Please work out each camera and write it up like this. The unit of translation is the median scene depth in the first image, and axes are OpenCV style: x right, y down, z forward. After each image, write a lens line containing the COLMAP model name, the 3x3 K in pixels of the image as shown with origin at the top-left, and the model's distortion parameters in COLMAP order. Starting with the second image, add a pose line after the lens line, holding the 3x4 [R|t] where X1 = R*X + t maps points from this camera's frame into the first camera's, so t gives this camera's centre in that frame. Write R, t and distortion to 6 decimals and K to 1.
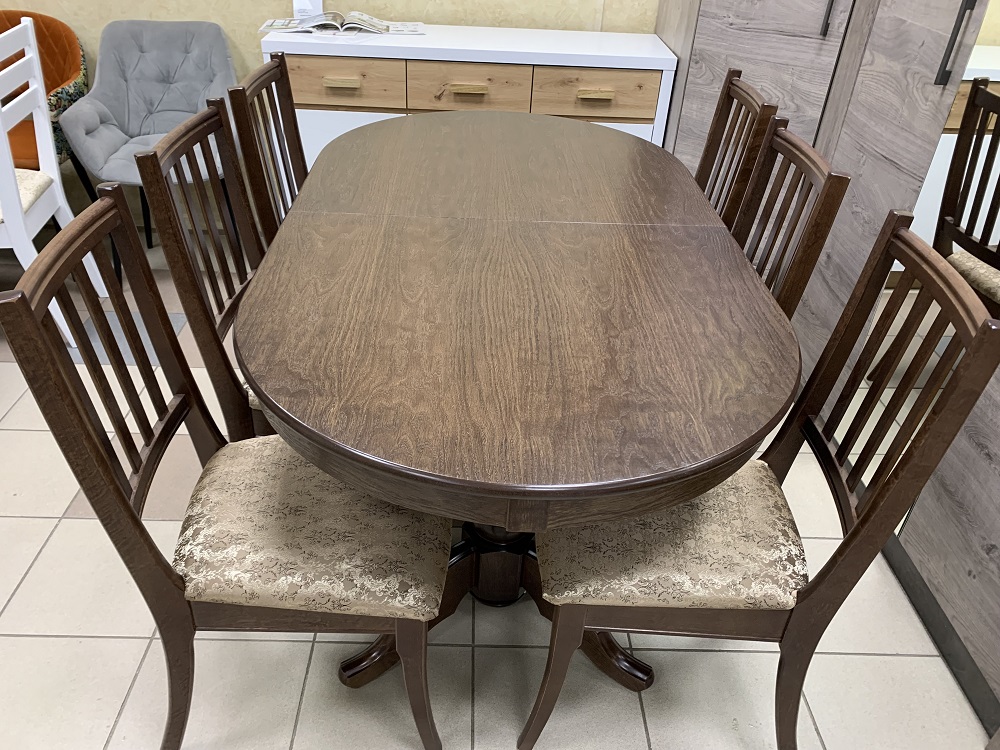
lens RADIAL K [[765.1, 0, 501.5], [0, 765.1, 367.5], [0, 0, 1]] dist [0.012761, -0.005639]
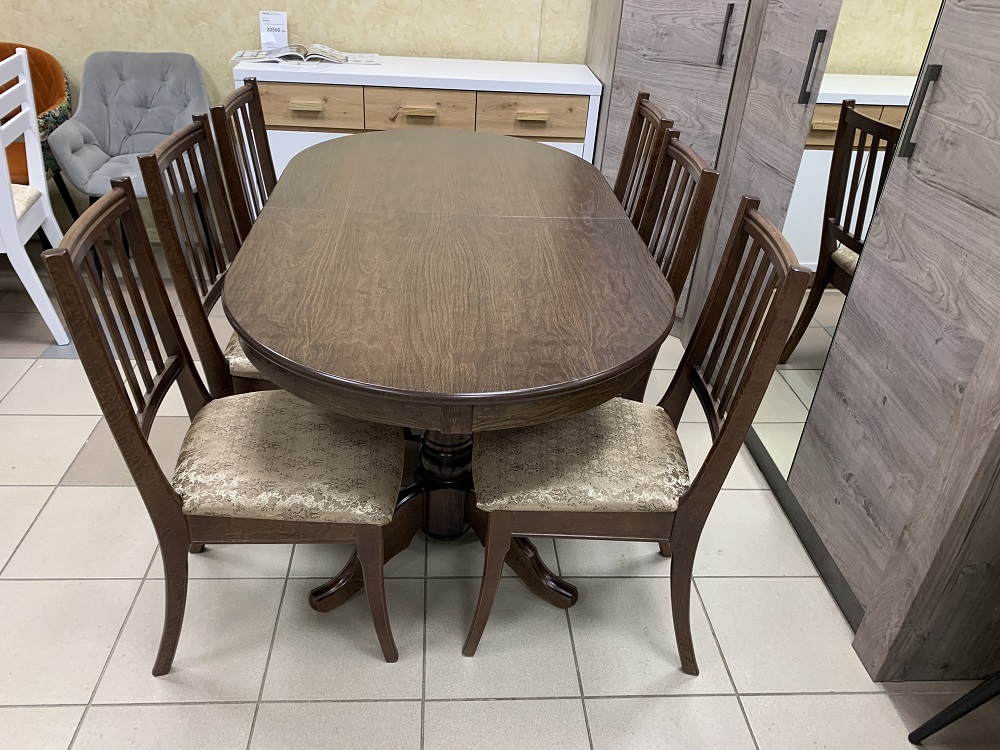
lens RADIAL K [[764.9, 0, 502.2], [0, 764.9, 365.4], [0, 0, 1]] dist [0.031017, -0.036254]
pose [[0.998783, -0.016569, 0.046462, 0.031838], [0.018494, 0.998975, -0.041311, 0.094370], [-0.045730, 0.042120, 0.998065, -0.190347]]
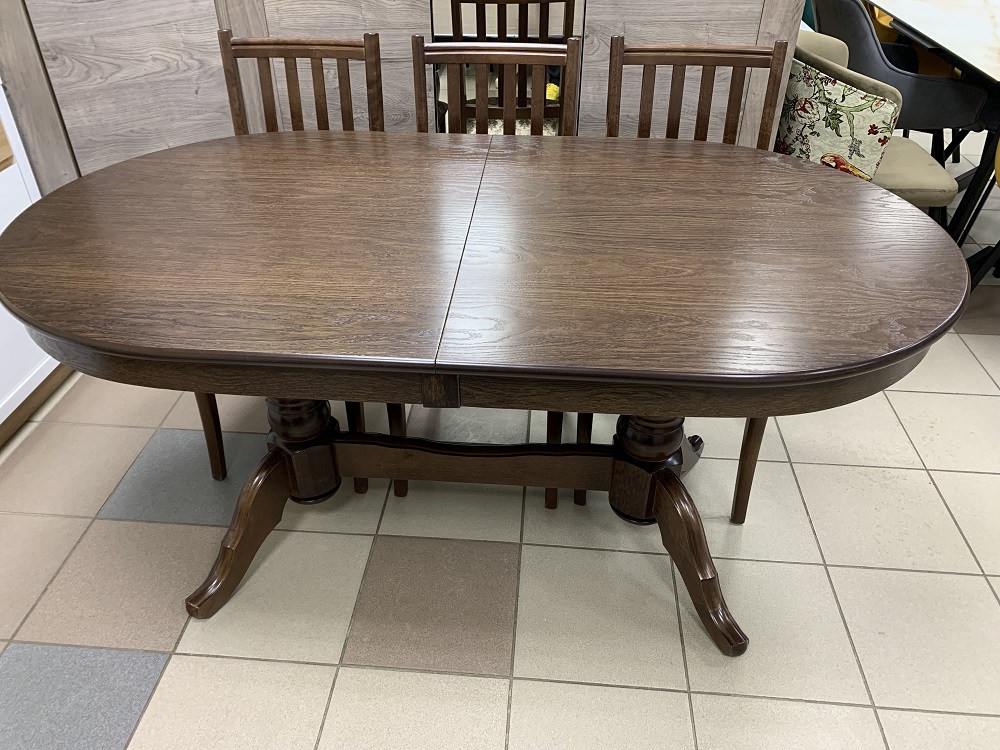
lens RADIAL K [[764.5, 0, 485.9], [0, 764.5, 373.6], [0, 0, 1]] dist [0.004420, -0.004906]
pose [[0.091213, -0.609119, 0.787816, -0.760047], [0.556851, 0.687067, 0.466751, -0.450968], [-0.825589, 0.396122, 0.401858, 0.695728]]
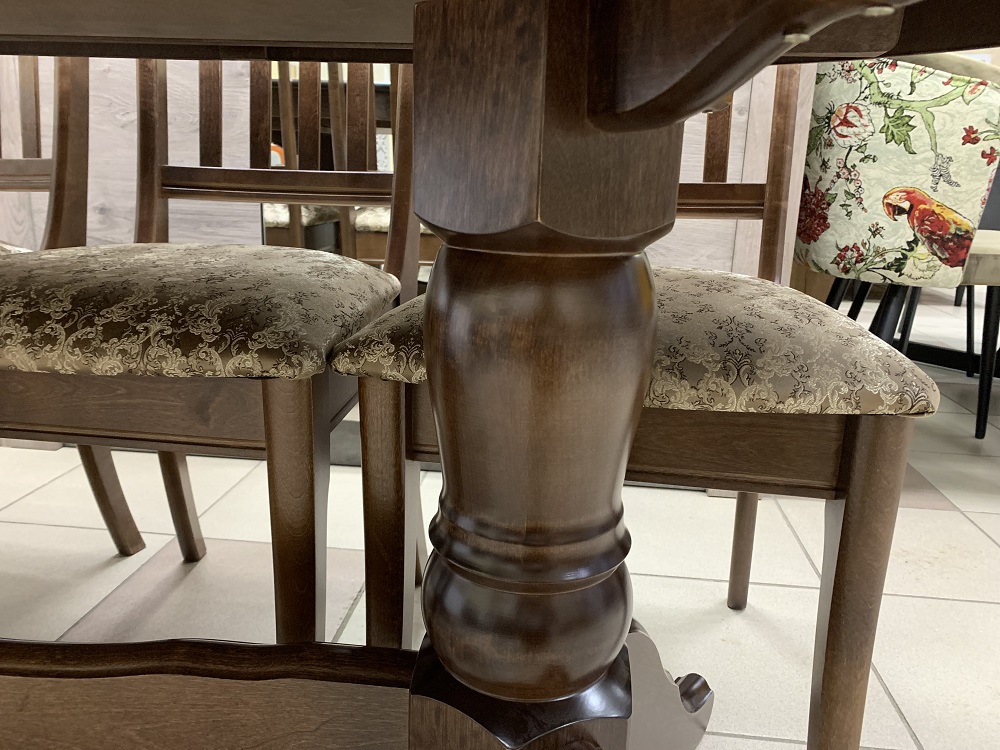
lens RADIAL K [[764.9, 0, 502.2], [0, 764.9, 365.4], [0, 0, 1]] dist [0.031017, -0.036254]
pose [[0.107583, -0.273615, 0.955804, -0.283421], [0.521482, 0.834047, 0.180063, 0.037025], [-0.846453, 0.479063, 0.232414, 0.836550]]
